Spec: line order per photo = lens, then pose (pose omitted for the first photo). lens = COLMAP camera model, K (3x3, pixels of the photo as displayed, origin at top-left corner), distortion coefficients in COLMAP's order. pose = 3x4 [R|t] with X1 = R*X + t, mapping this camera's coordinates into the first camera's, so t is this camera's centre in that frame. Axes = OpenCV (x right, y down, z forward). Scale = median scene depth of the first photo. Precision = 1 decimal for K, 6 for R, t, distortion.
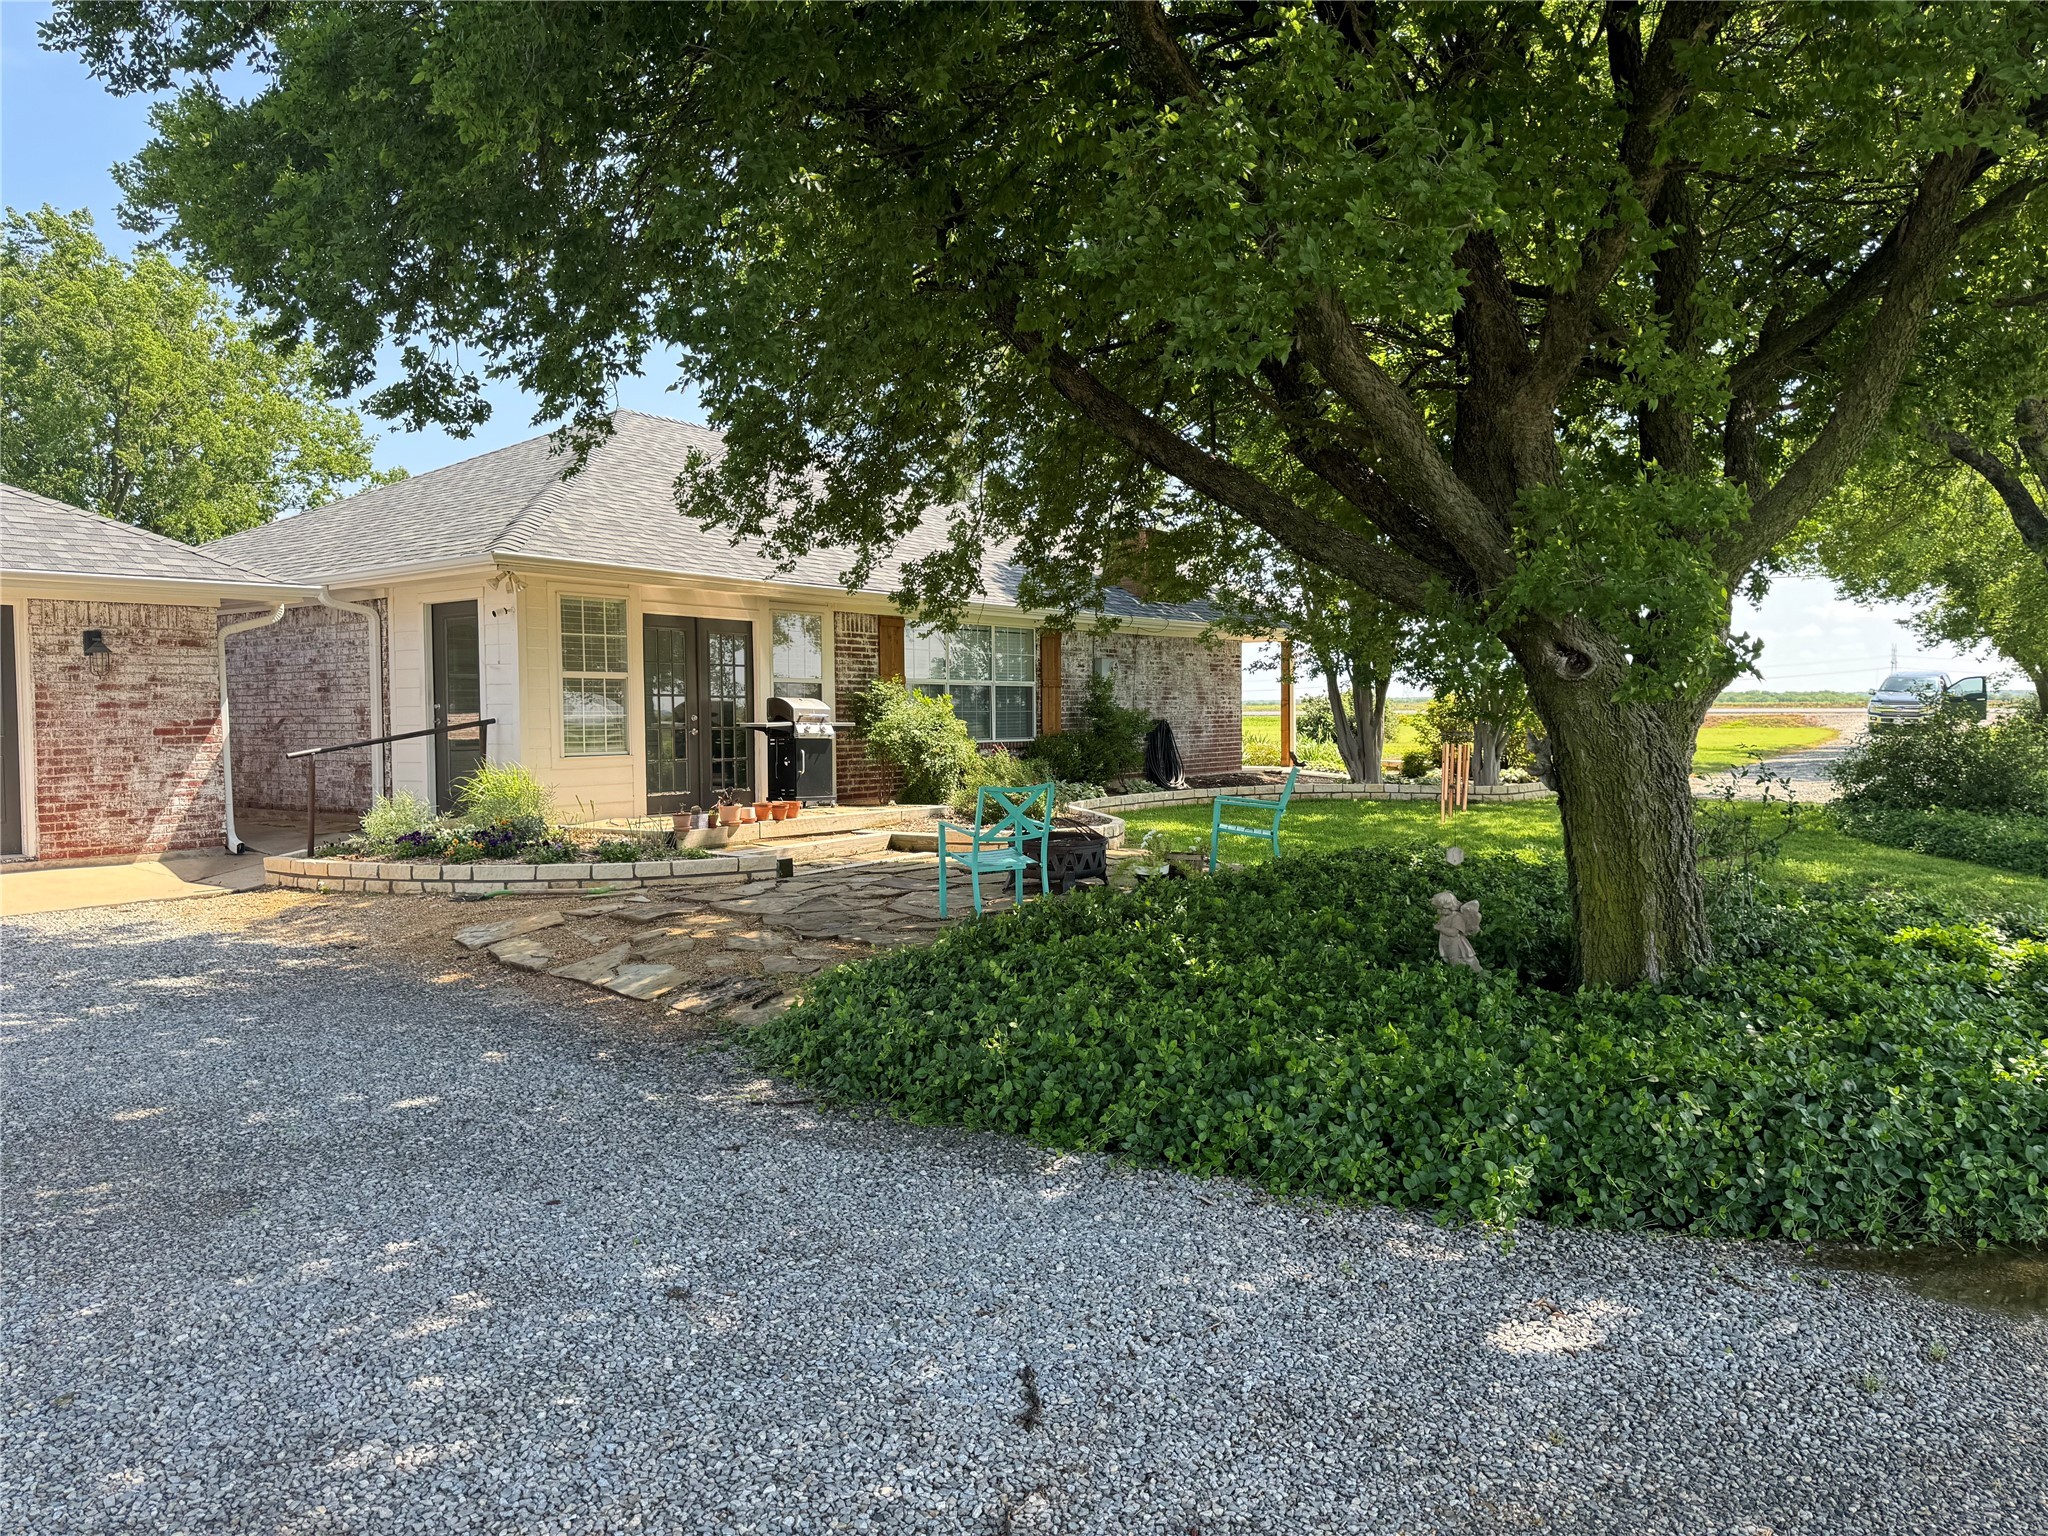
lens RADIAL K [[1447.8, 0, 1024.0], [0, 1447.8, 768.0], [0, 0, 1]] dist [-0.002515, 0.001223]
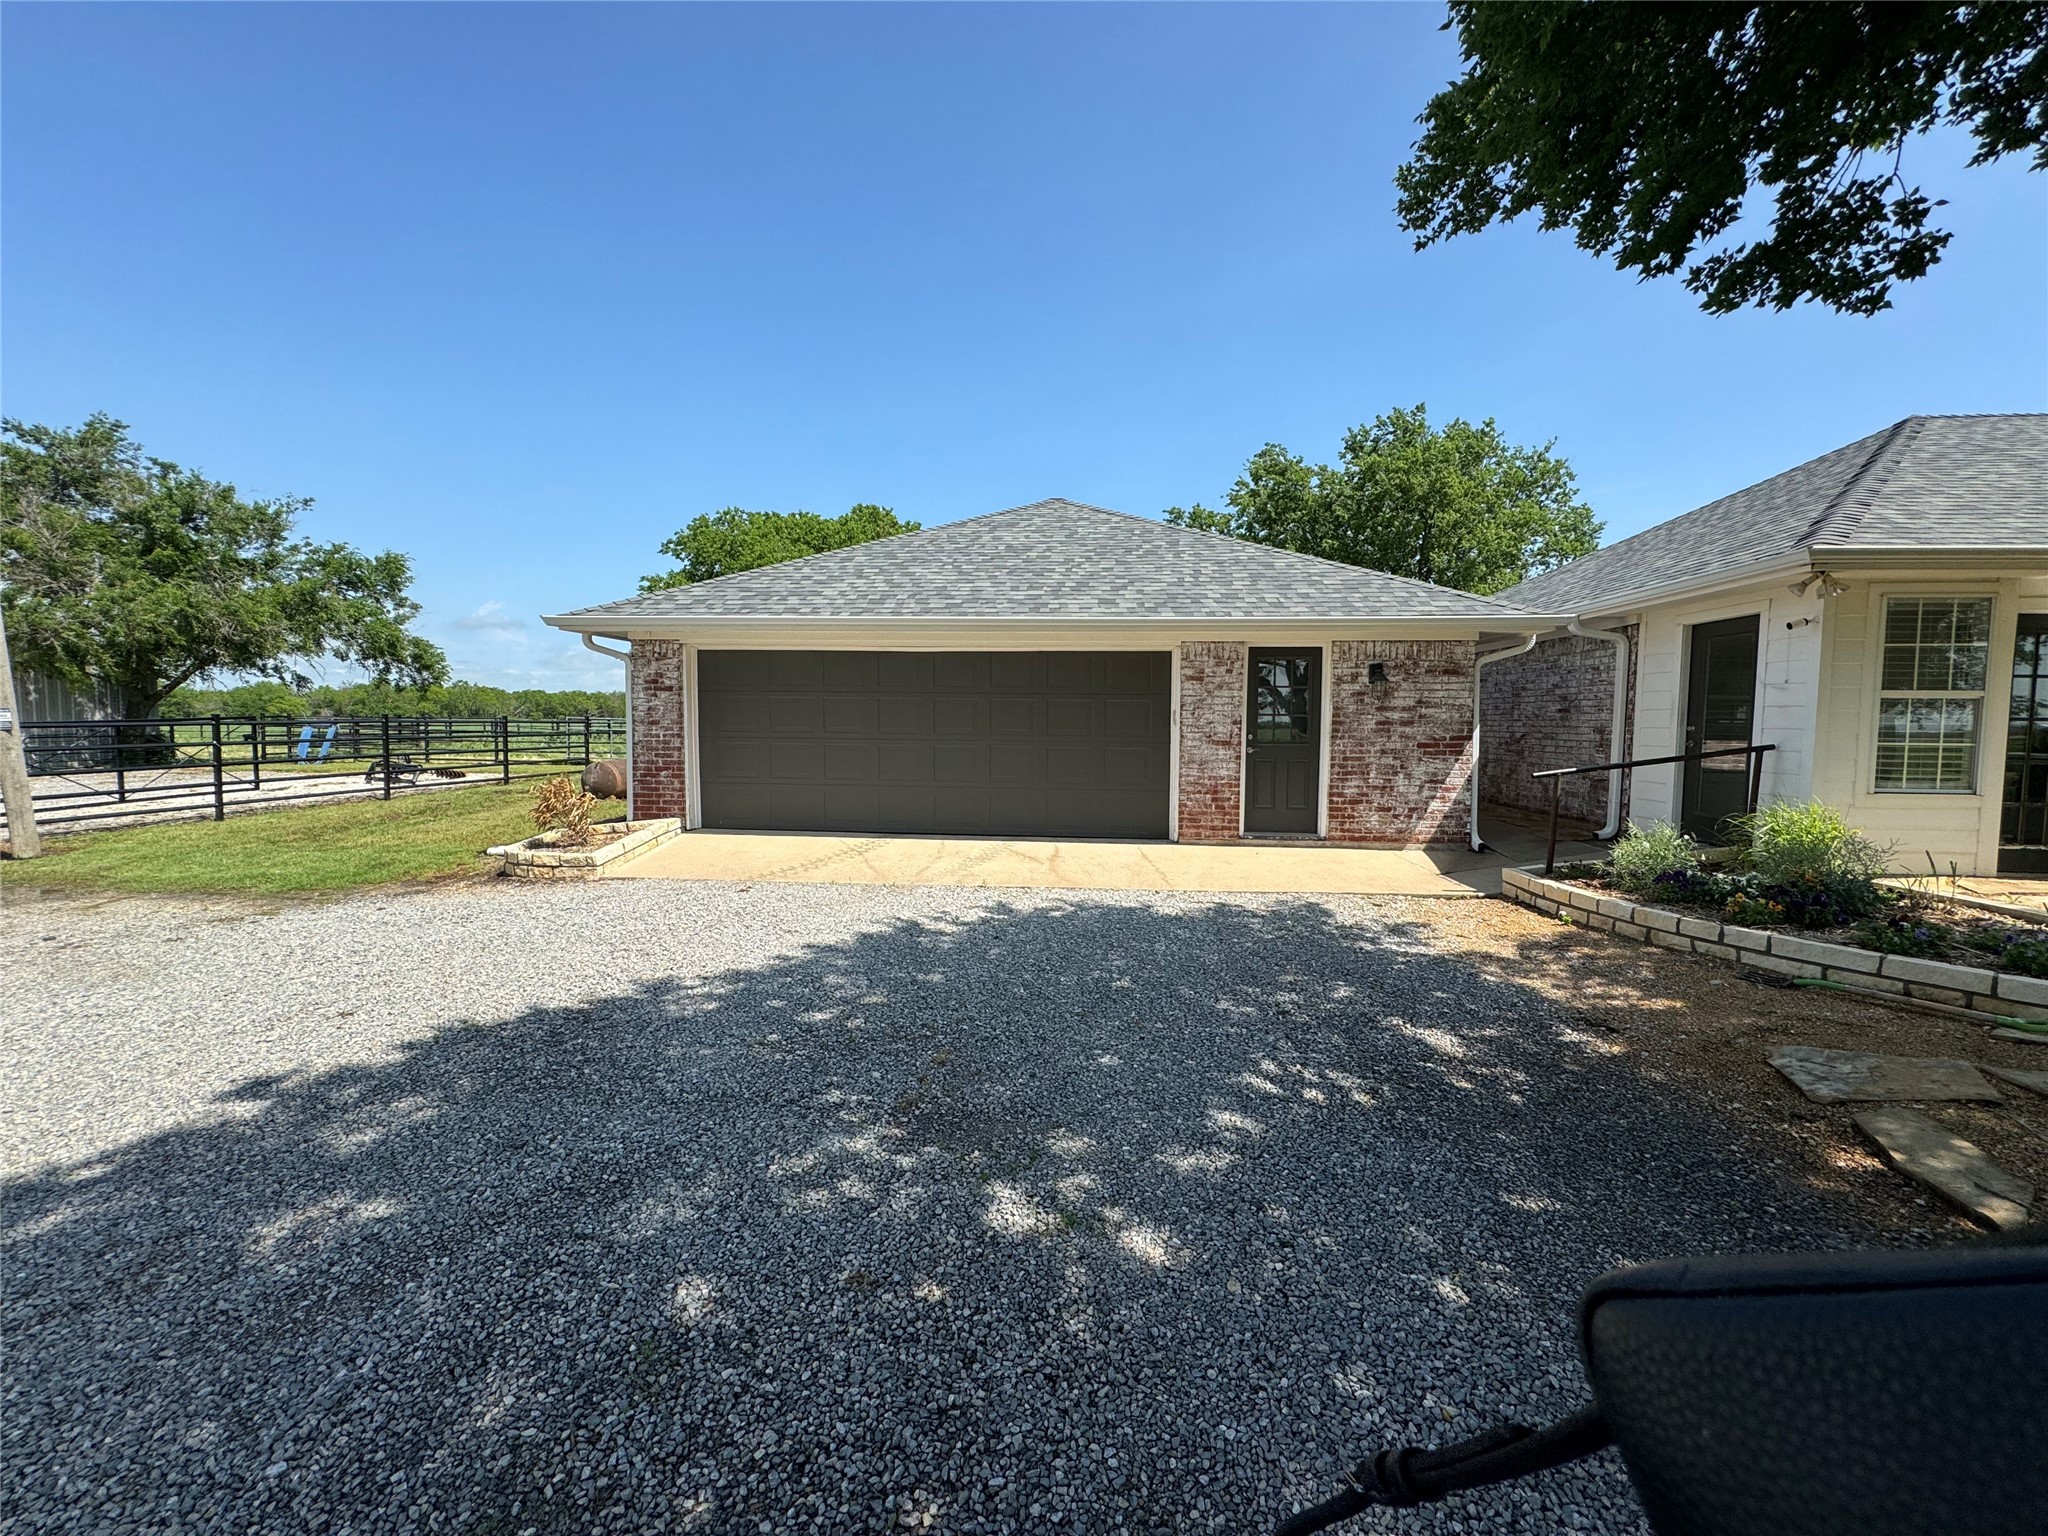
lens RADIAL K [[812.4, 0, 1024.0], [0, 812.4, 768.0], [0, 0, 1]] dist [0.000331, -0.007629]
pose [[0.528373, 0.063303, -0.846649, -0.197882], [-0.046900, 0.997870, 0.045340, -0.021694], [0.847716, 0.015752, 0.530216, 0.360280]]
